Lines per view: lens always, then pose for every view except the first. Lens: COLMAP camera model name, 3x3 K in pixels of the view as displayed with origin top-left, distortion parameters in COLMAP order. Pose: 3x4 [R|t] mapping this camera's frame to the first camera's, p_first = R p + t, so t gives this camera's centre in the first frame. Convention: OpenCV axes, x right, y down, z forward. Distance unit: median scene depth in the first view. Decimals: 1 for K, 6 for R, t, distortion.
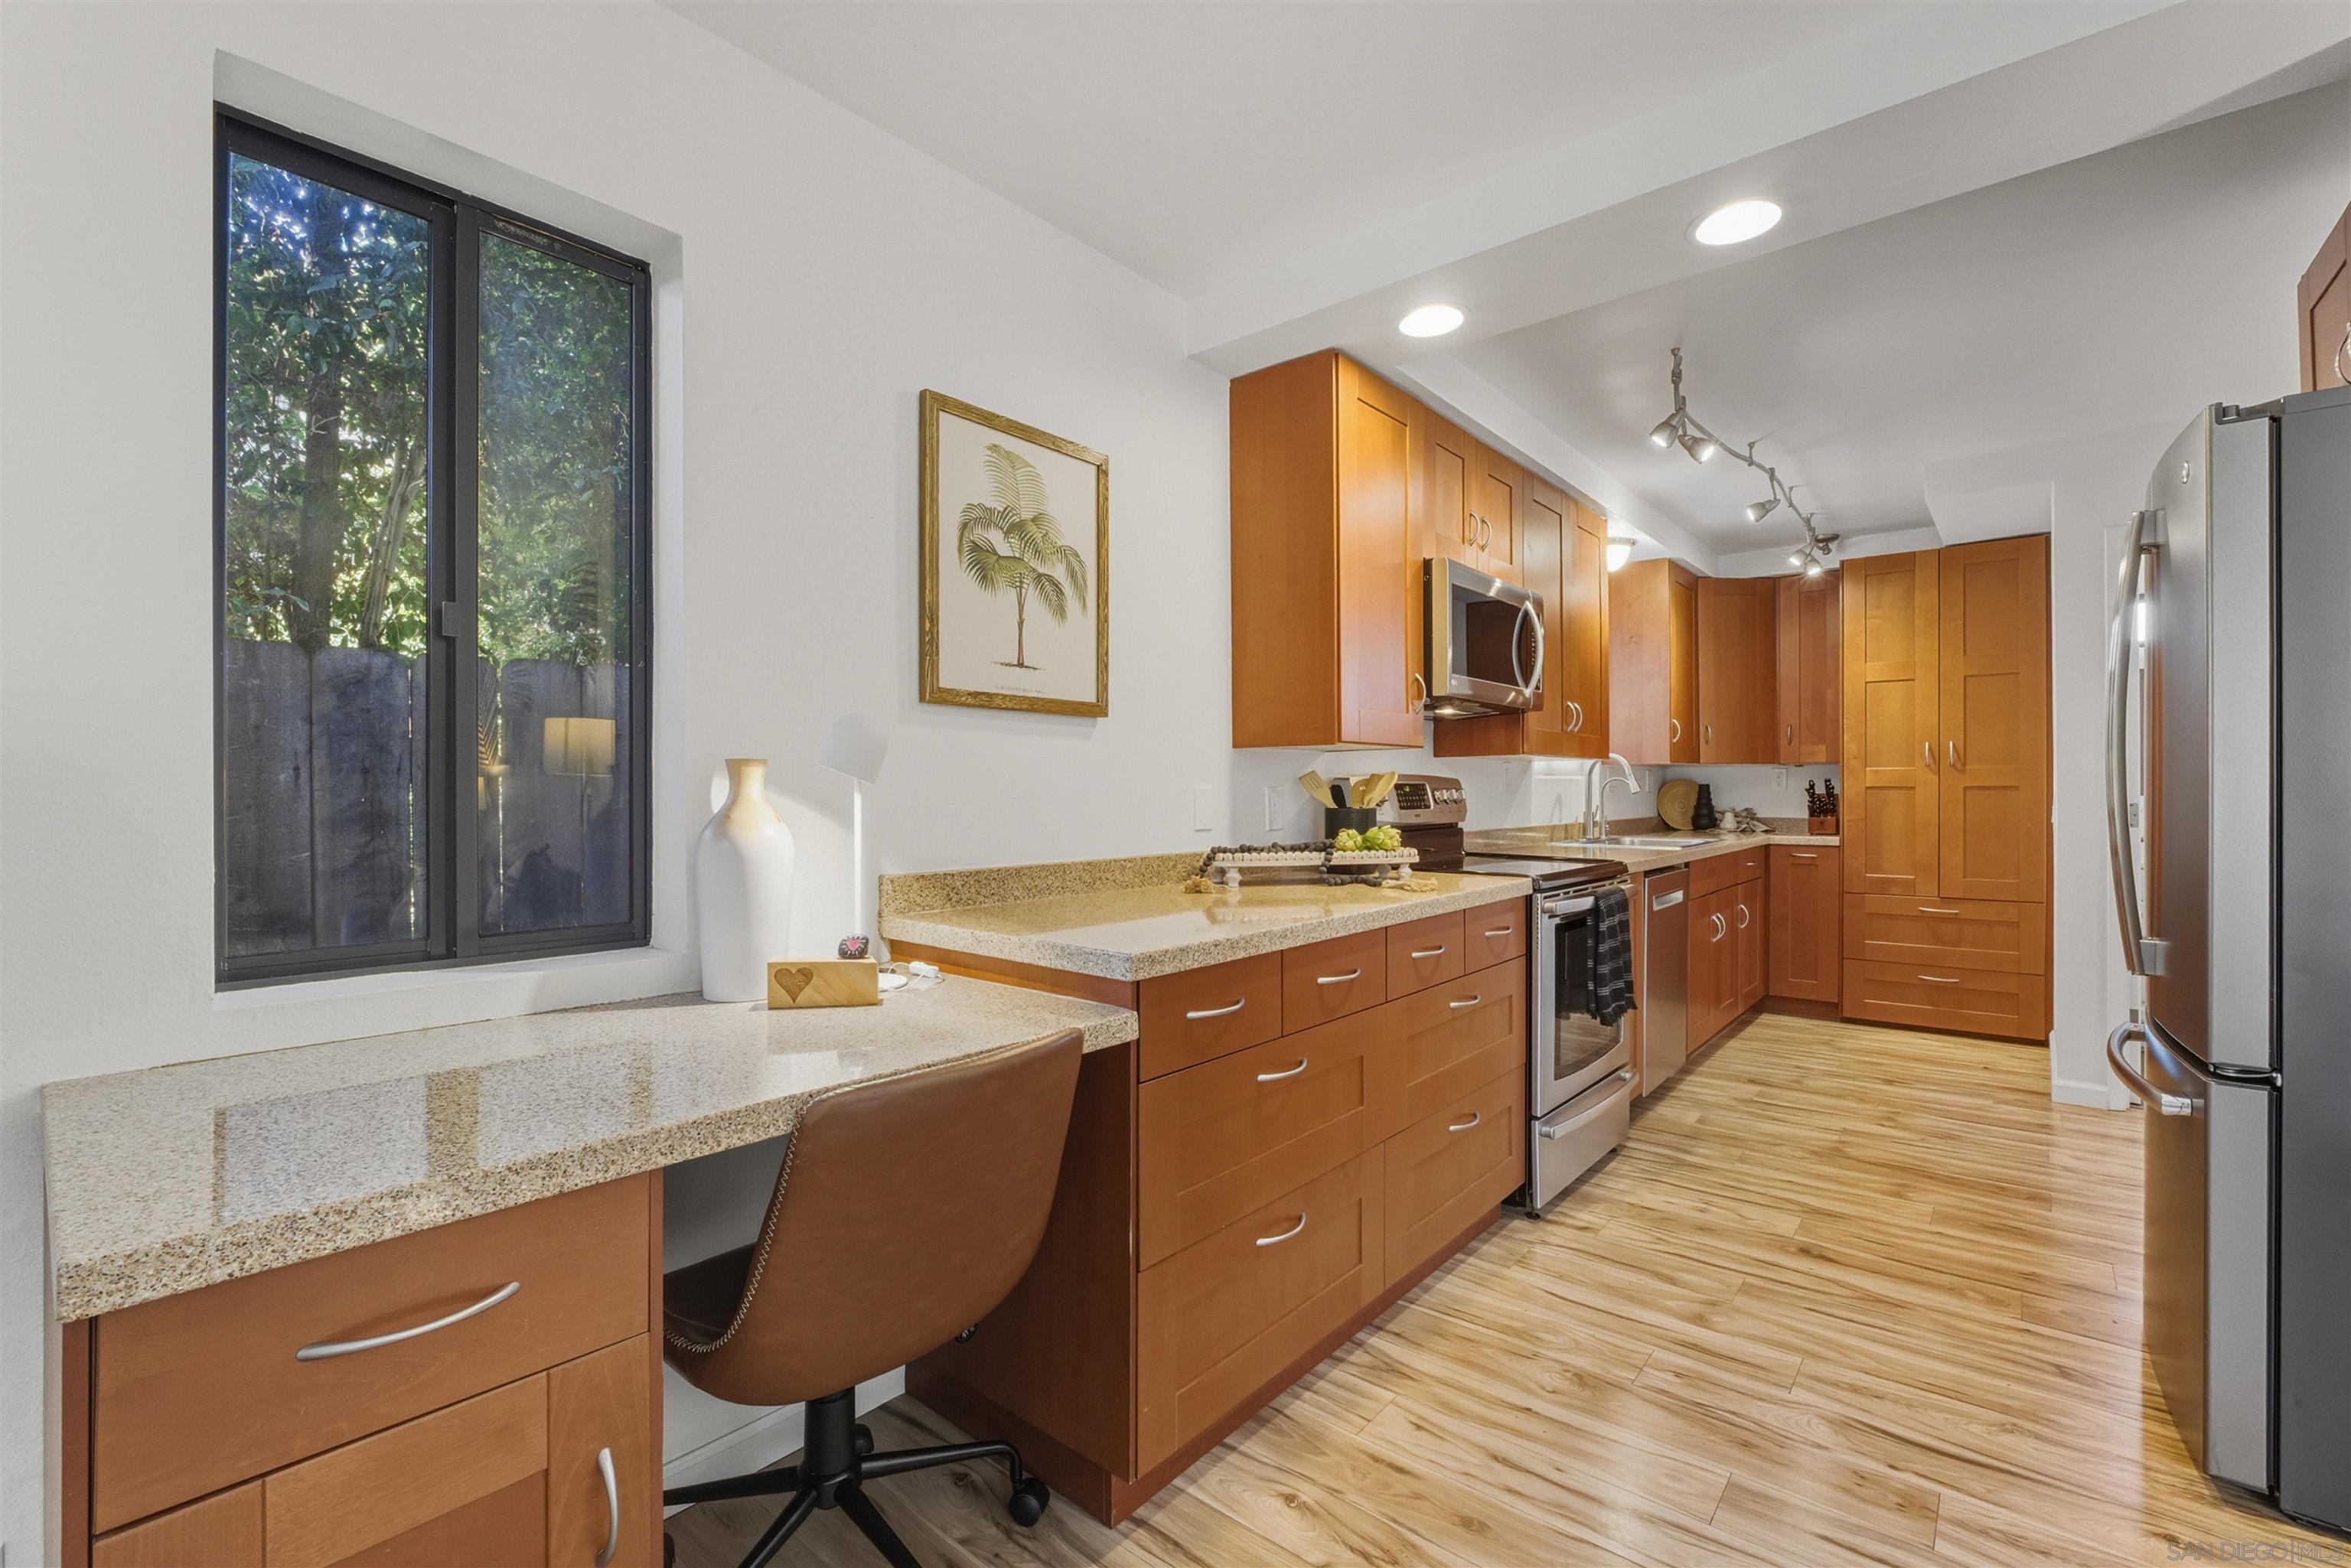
lens RADIAL K [[1019.9, 0, 1194.3], [0, 1019.9, 782.8], [0, 0, 1]] dist [-0.011661, 0.001573]
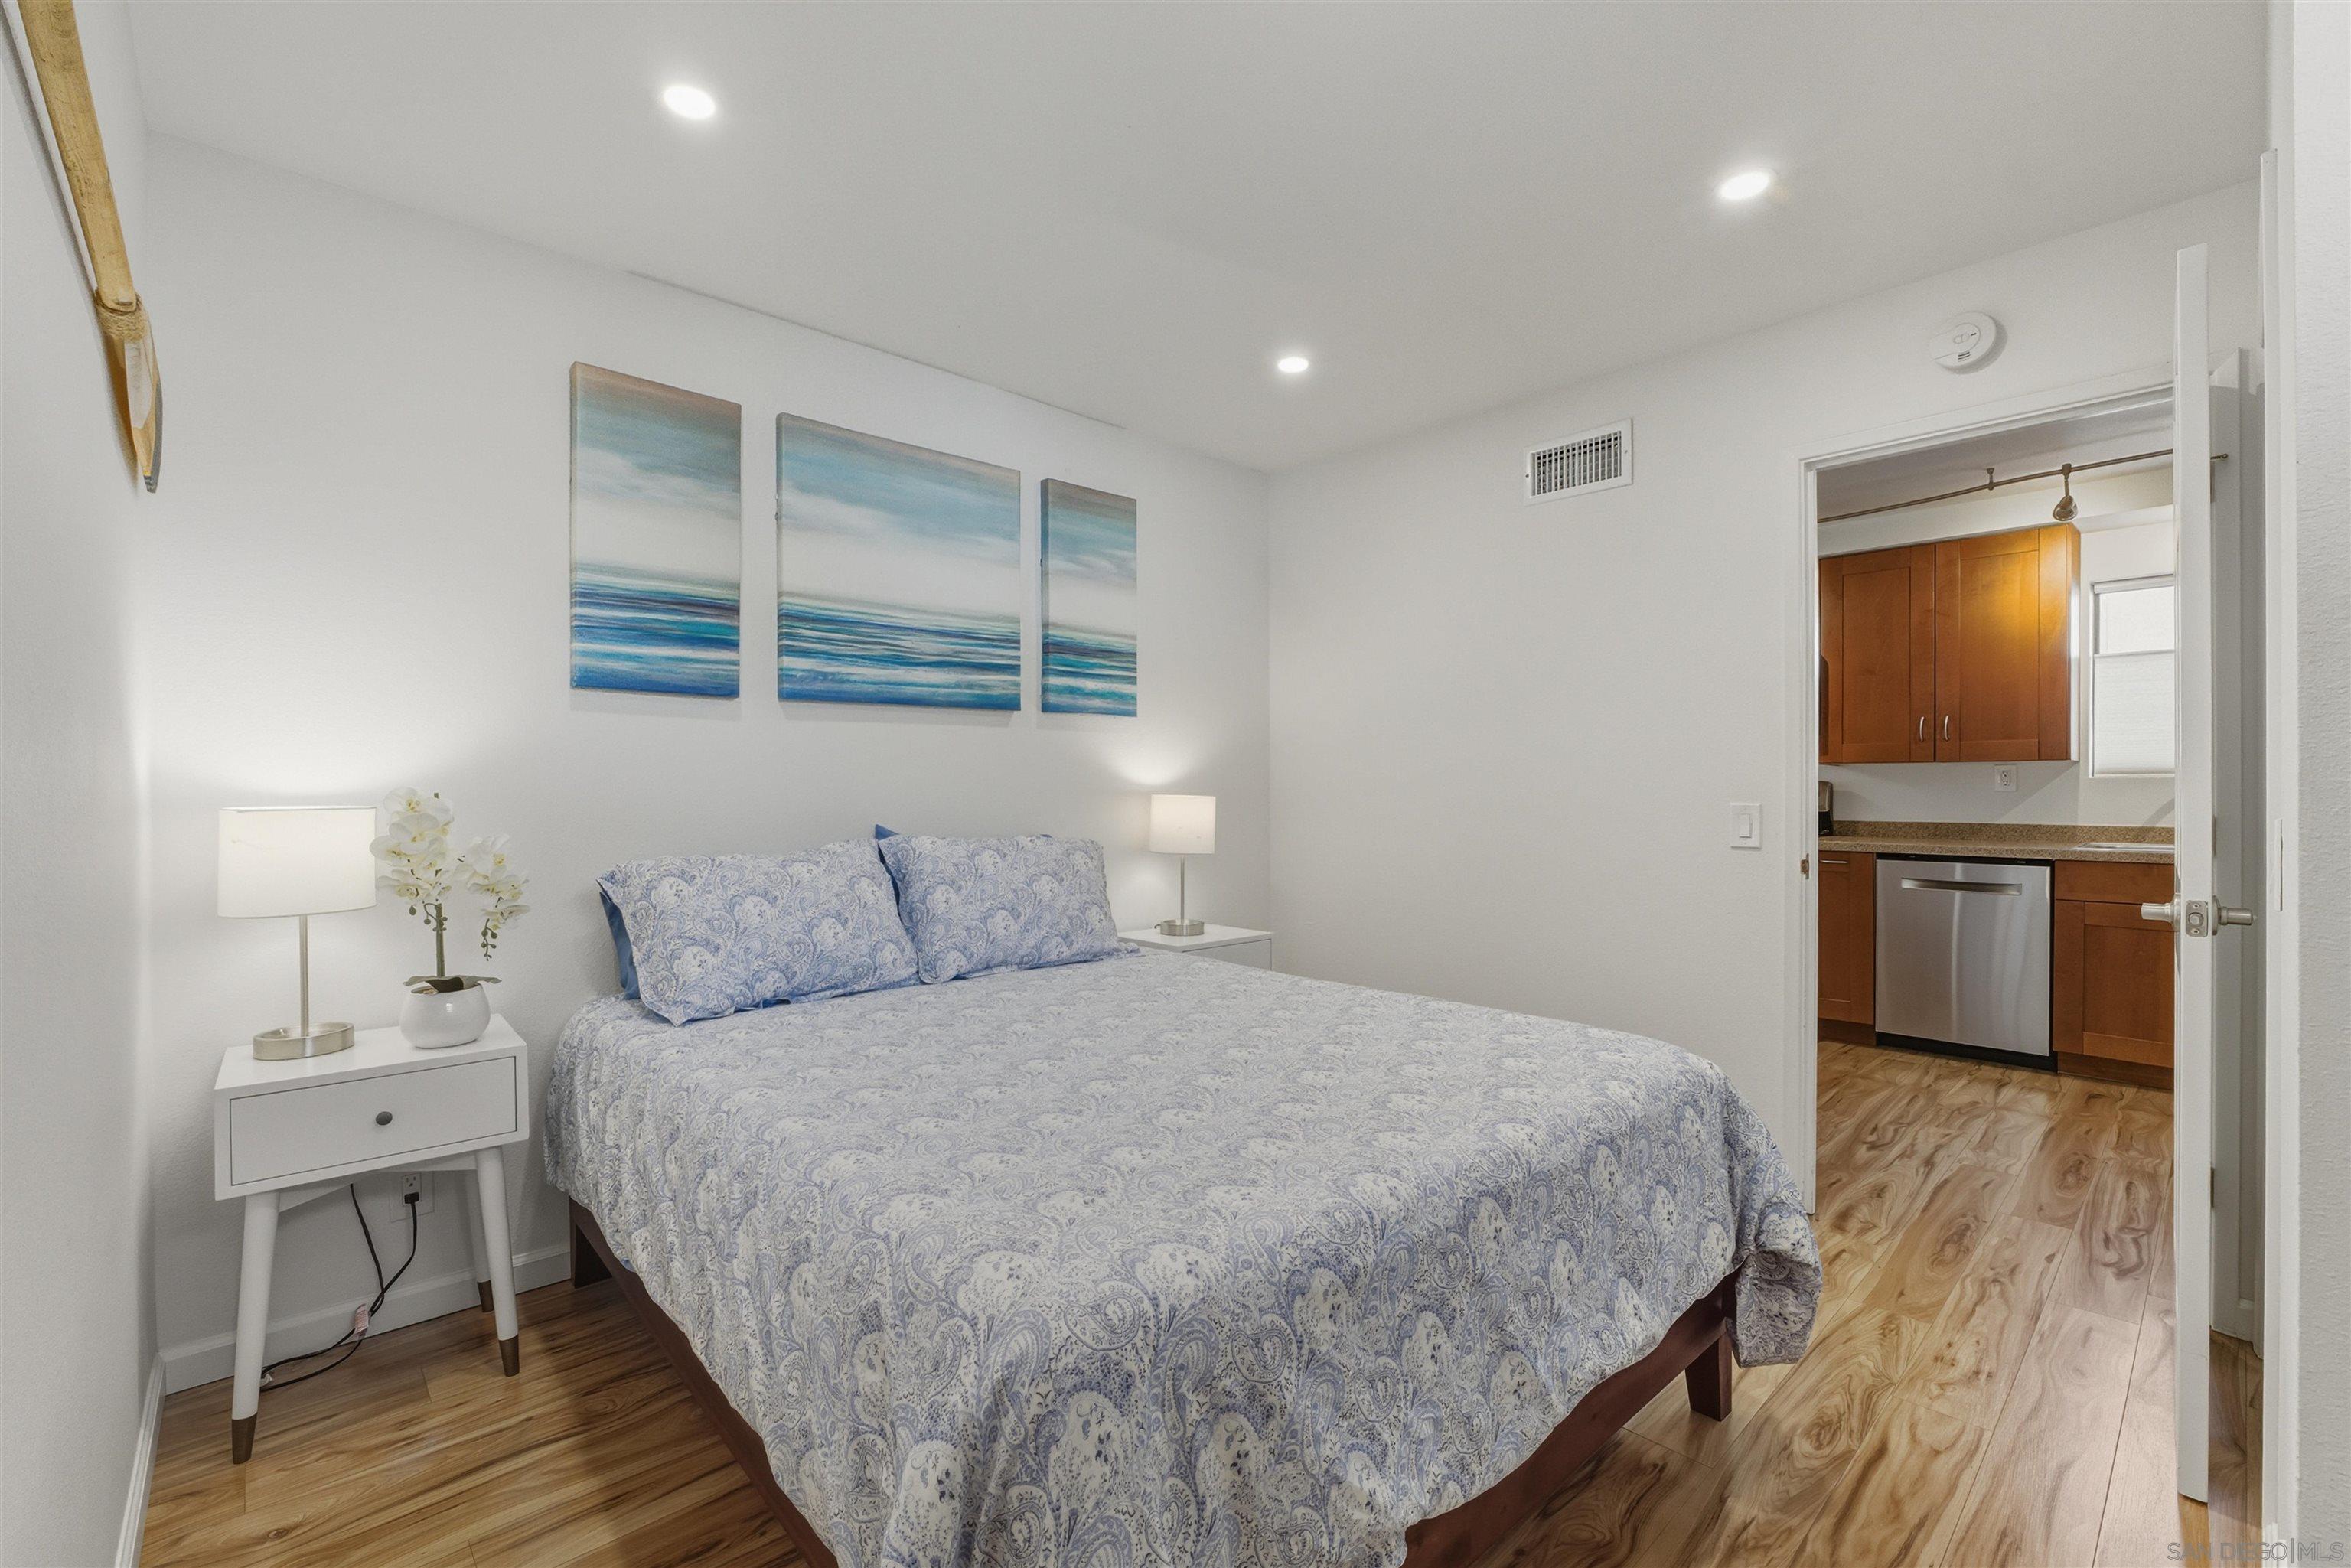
lens RADIAL K [[1019.9, 0, 1181.5], [0, 1019.9, 793.1], [0, 0, 1]] dist [-0.011661, 0.001573]
pose [[-0.127871, 0.004528, -0.991780, 2.874290], [0.003762, 0.999985, 0.004080, 0.004684], [0.991784, -0.003209, -0.127886, 0.473342]]
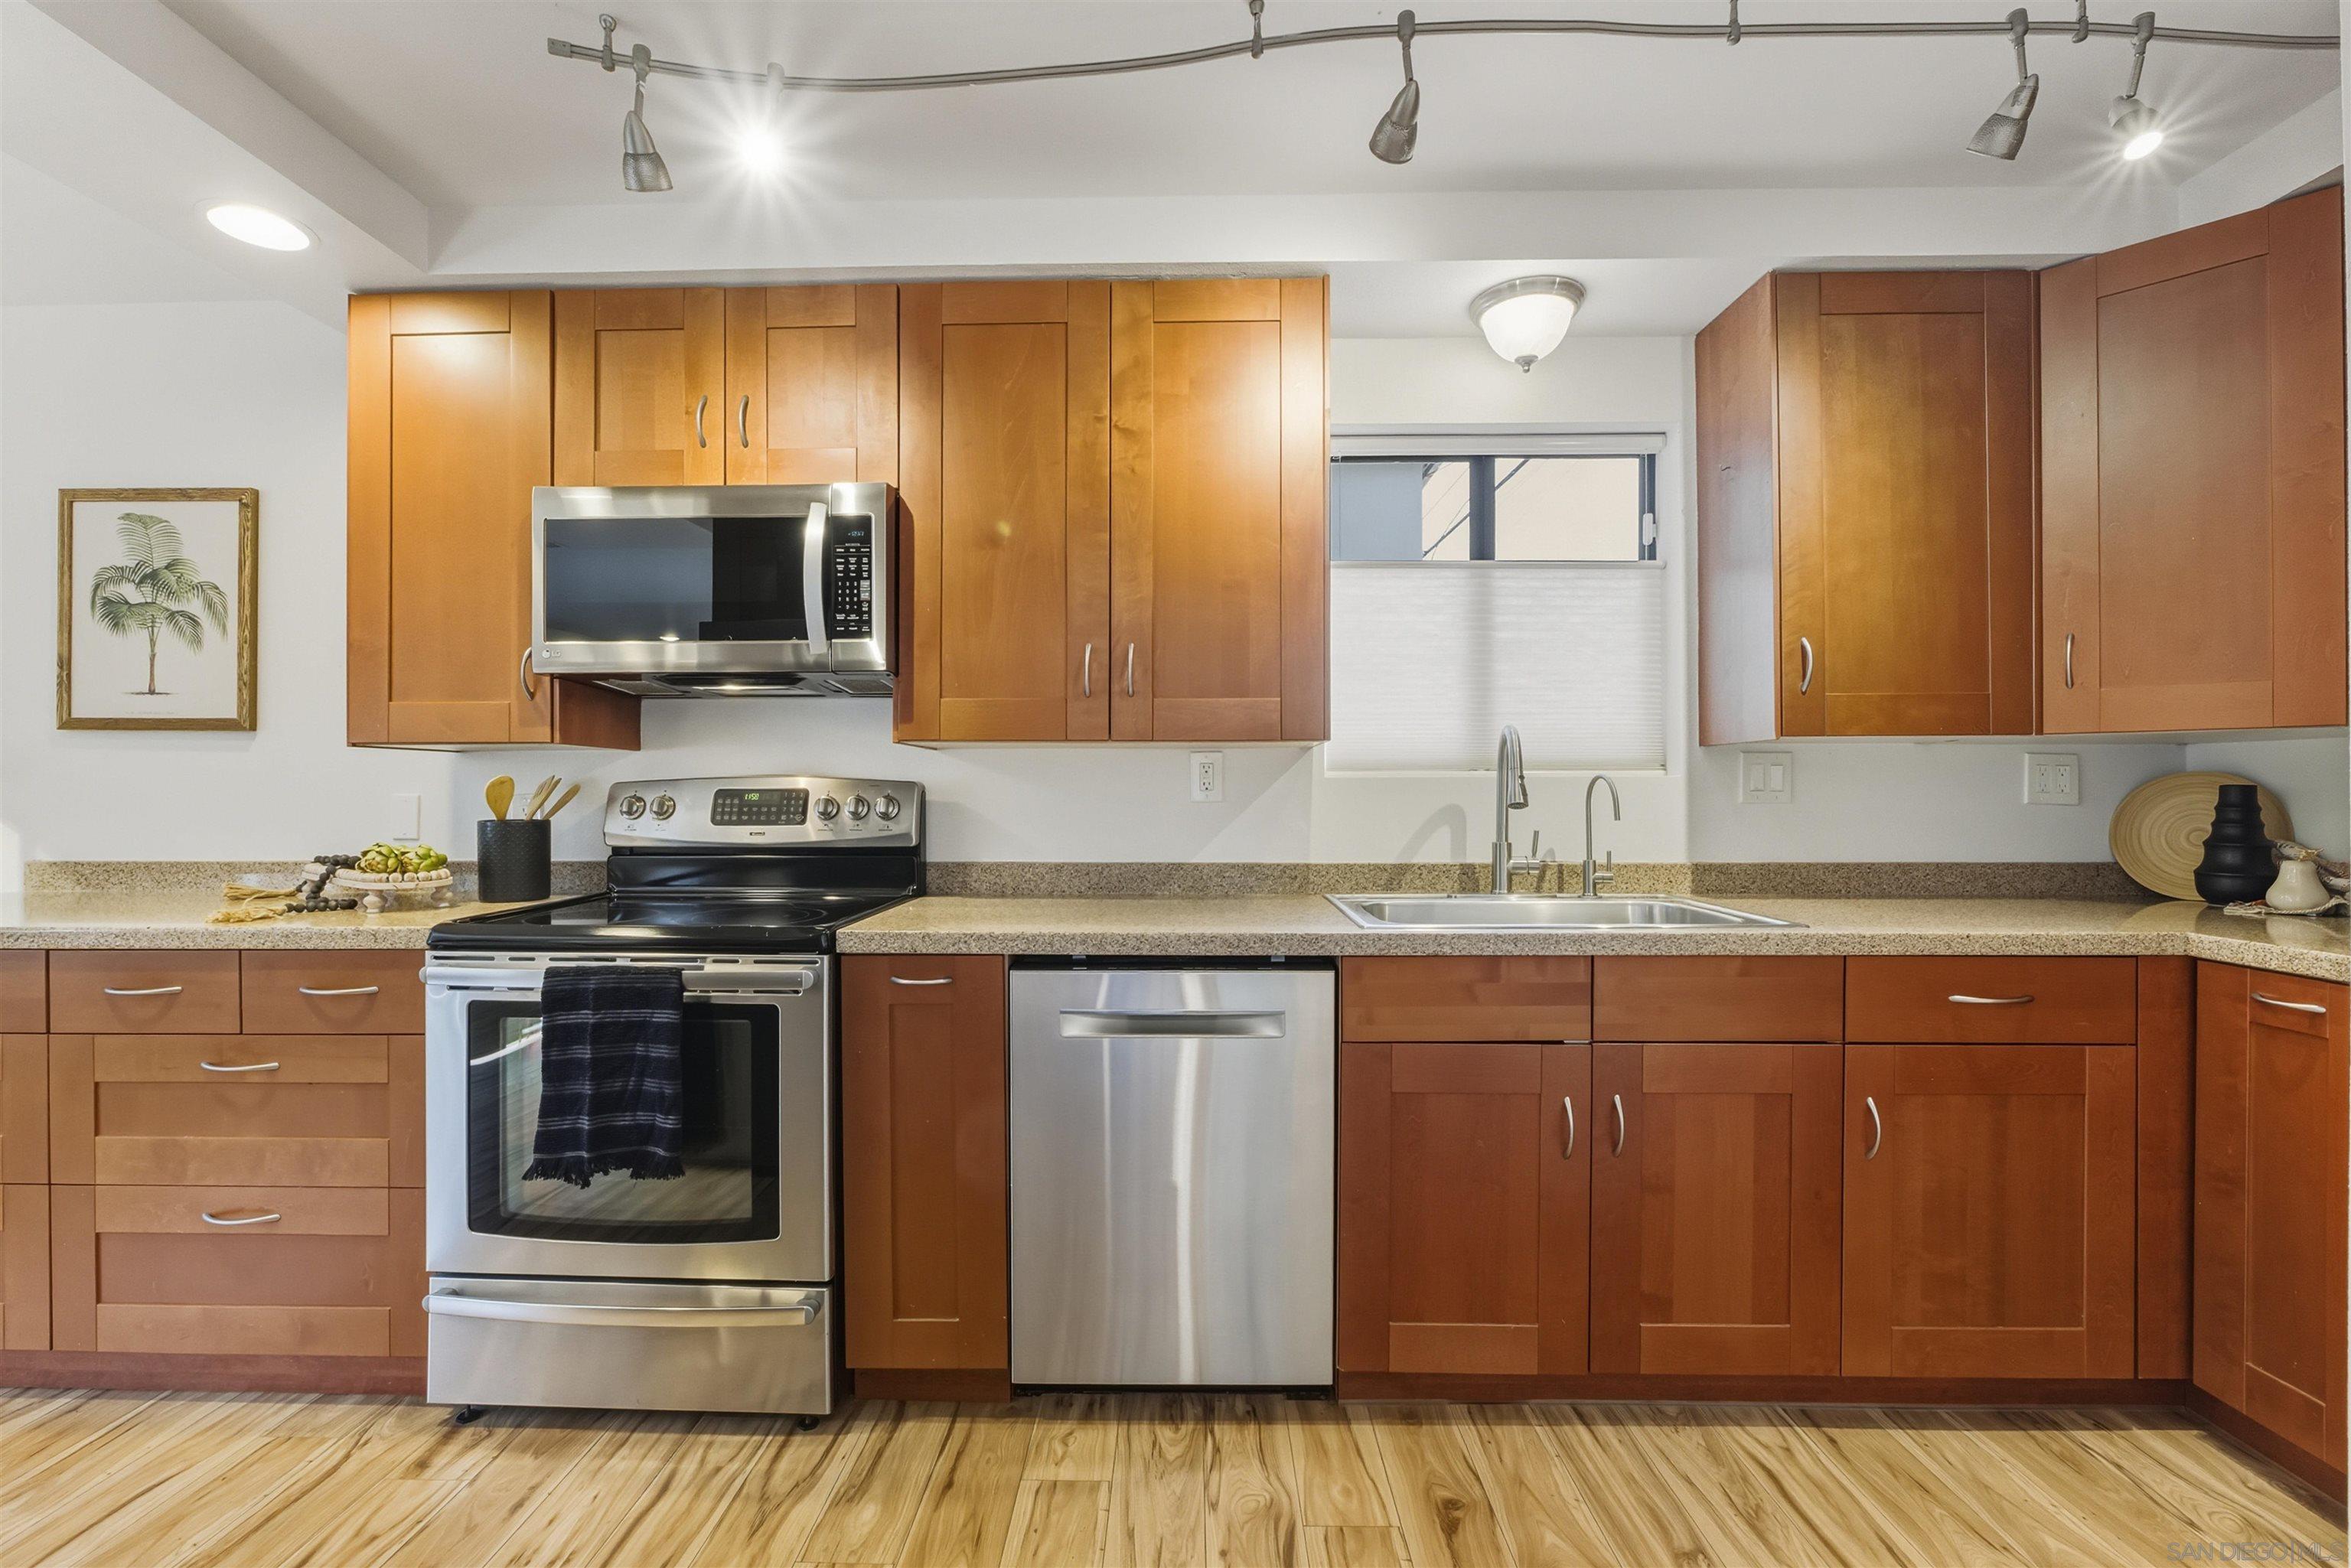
lens RADIAL K [[1019.9, 0, 1176.9], [0, 1019.9, 794.6], [0, 0, 1]] dist [-0.011661, 0.001573]
pose [[0.616552, -0.006100, -0.787290, 1.438284], [0.003584, 0.999981, -0.004942, 0.012947], [0.787306, 0.000225, 0.616563, 1.177162]]
